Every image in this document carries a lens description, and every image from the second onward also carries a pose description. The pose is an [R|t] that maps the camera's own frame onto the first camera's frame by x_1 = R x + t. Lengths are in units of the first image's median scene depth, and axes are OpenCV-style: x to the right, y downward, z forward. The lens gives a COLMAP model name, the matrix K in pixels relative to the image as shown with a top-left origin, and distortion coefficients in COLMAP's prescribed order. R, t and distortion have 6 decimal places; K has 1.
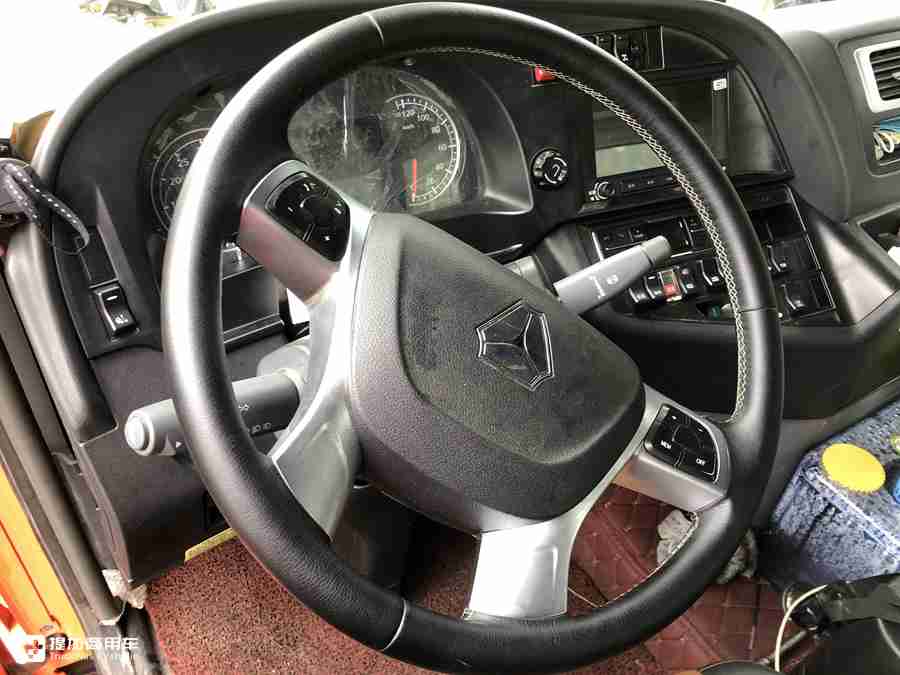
lens RADIAL K [[738.1, 0, 452.4], [0, 738.1, 354.1], [0, 0, 1]] dist [0.025926, -0.007134]
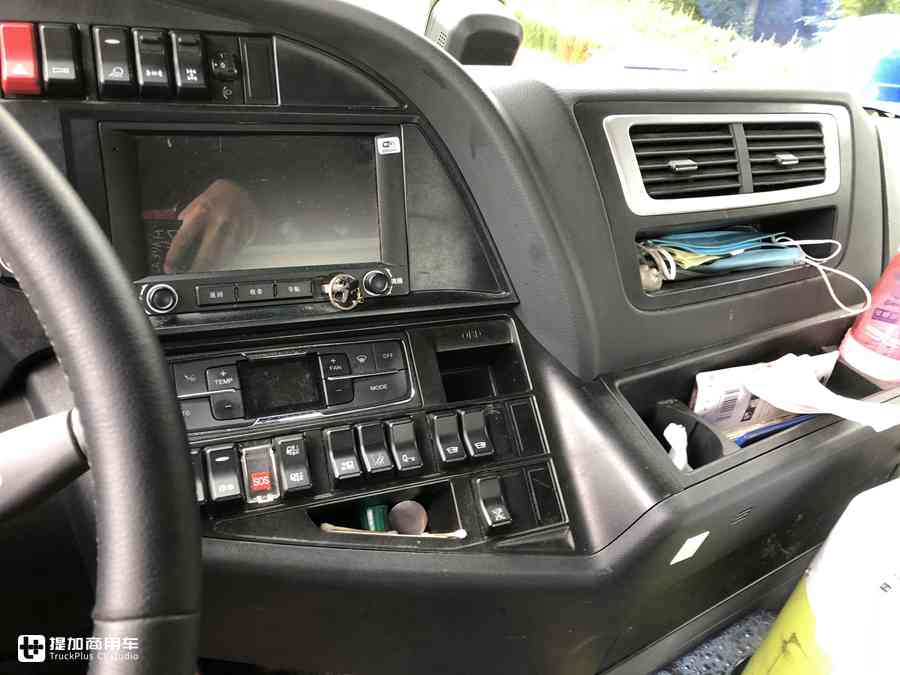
lens RADIAL K [[738.1, 0, 452.4], [0, 738.1, 354.1], [0, 0, 1]] dist [0.025926, -0.007134]
pose [[0.994186, 0.077388, 0.074869, 0.373569], [-0.066879, 0.988734, -0.133910, -0.112253], [-0.084388, 0.128124, 0.988161, 0.405801]]
